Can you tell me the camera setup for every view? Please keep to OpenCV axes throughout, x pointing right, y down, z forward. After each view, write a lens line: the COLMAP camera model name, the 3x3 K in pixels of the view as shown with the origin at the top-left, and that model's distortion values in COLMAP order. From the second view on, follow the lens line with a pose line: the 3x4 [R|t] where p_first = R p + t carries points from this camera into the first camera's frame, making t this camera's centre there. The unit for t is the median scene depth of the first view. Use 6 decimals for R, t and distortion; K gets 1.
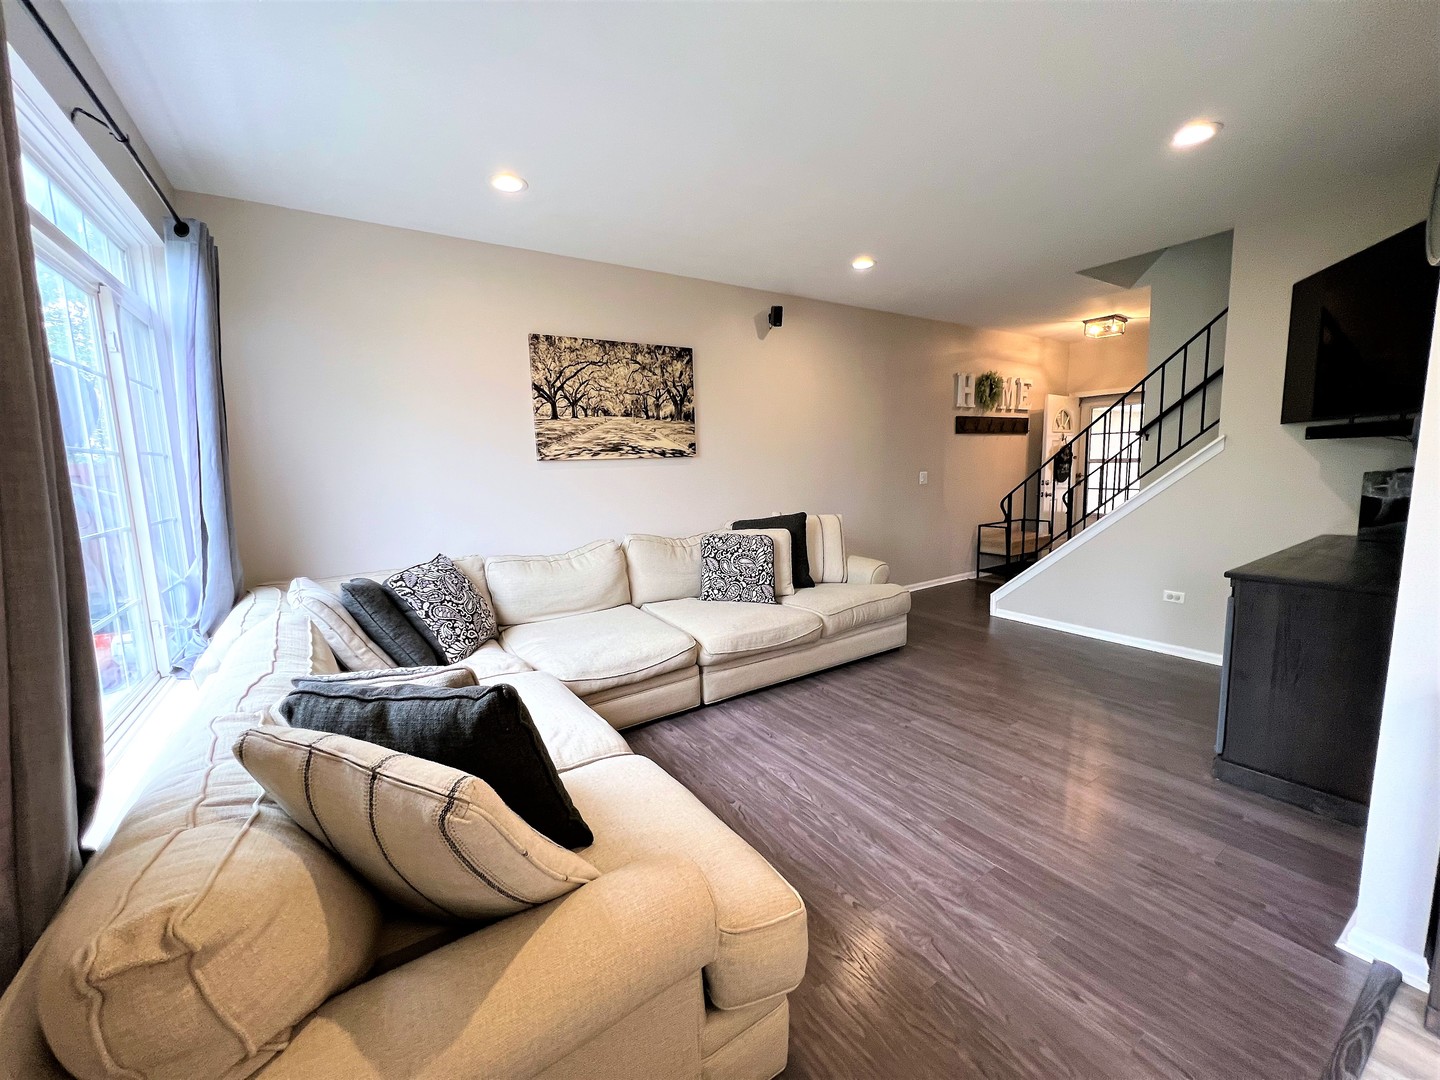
lens RADIAL K [[591.7, 0, 716.4], [0, 591.7, 537.1], [0, 0, 1]] dist [0.000479, 0.000197]
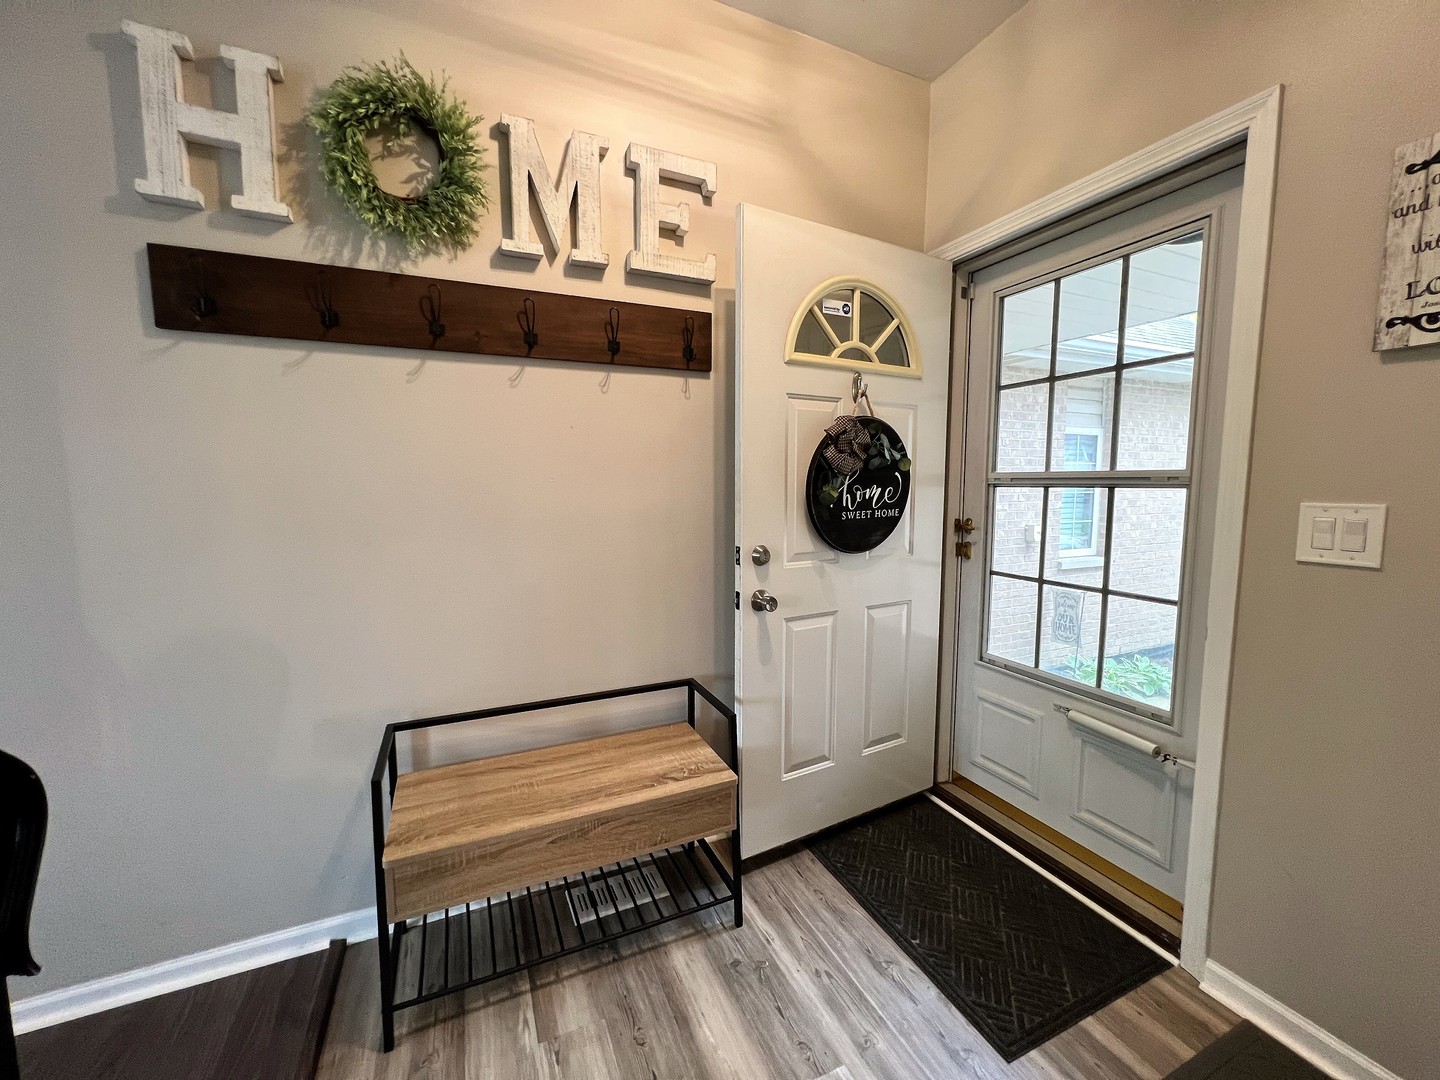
lens RADIAL K [[591.7, 0, 716.4], [0, 591.7, 537.1], [0, 0, 1]] dist [0.000479, 0.000197]
pose [[0.986723, 0.044706, -0.156138, 0.618130], [-0.048973, 0.998522, -0.023585, -0.099078], [0.154852, 0.030918, 0.987454, 0.788851]]
